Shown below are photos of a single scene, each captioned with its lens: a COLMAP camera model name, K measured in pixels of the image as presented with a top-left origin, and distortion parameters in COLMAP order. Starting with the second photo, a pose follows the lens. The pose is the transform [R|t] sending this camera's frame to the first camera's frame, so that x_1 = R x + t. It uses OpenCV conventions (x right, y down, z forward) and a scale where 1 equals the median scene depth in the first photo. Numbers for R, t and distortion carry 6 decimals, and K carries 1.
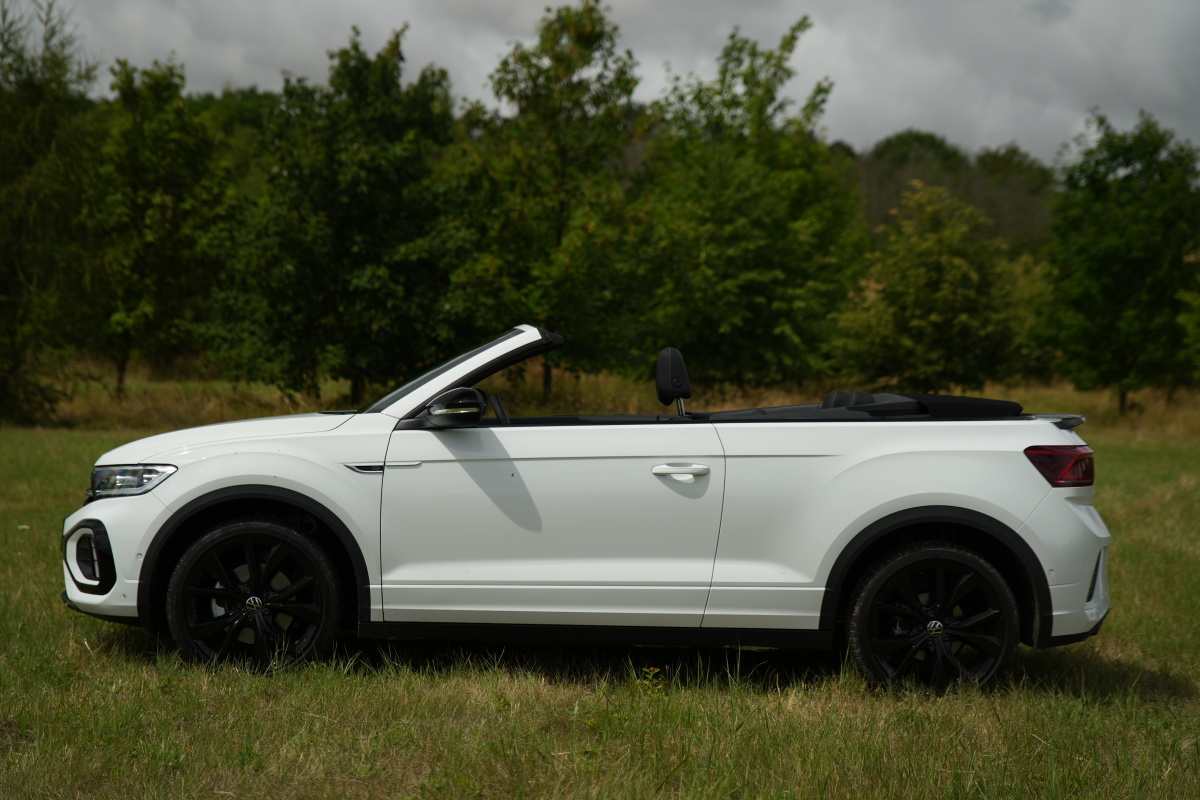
lens RADIAL K [[2407.1, 0, 600.4], [0, 2407.1, 399.4], [0, 0, 1]] dist [-0.013212, 0.000000]
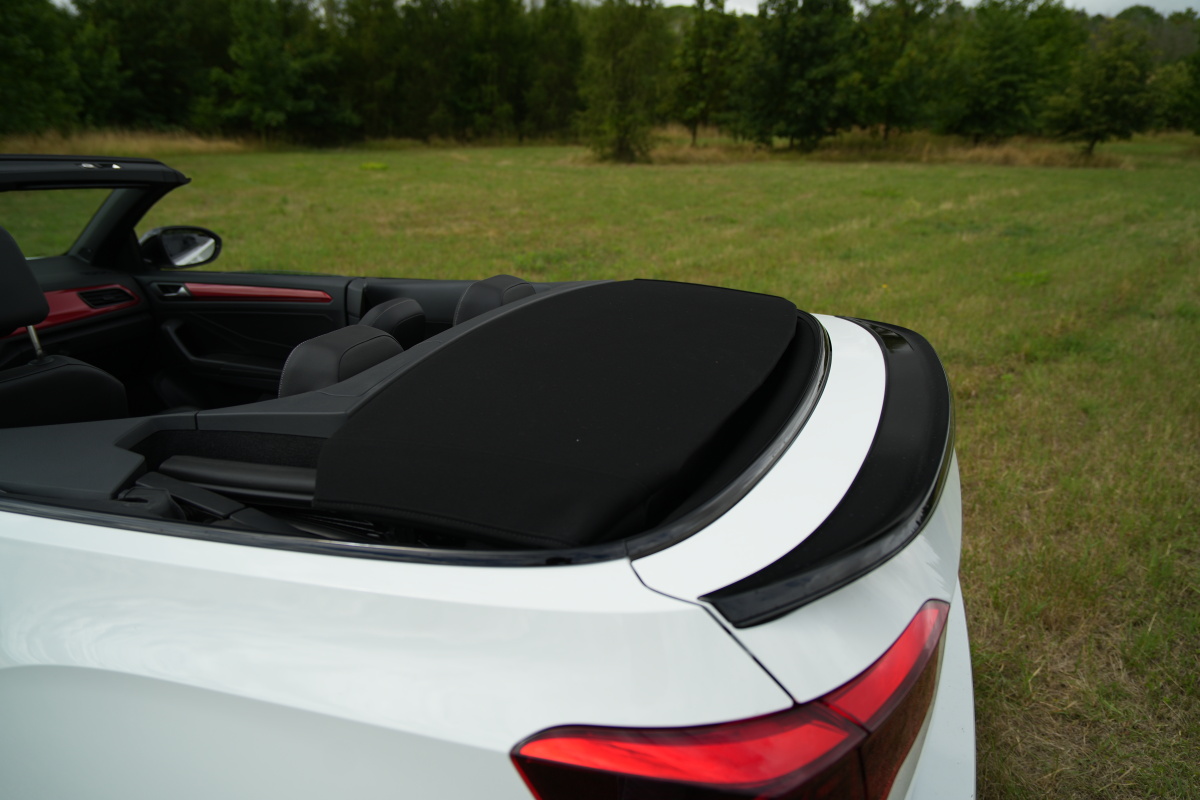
lens RADIAL K [[785.9, 0, 597.4], [0, 785.9, 400.2], [0, 0, 1]] dist [0.004695, -0.004587]
pose [[0.907123, 0.120228, -0.403327, 0.055090], [0.014145, 0.949077, 0.314725, -0.009238], [0.420628, -0.291200, 0.859229, 0.250785]]
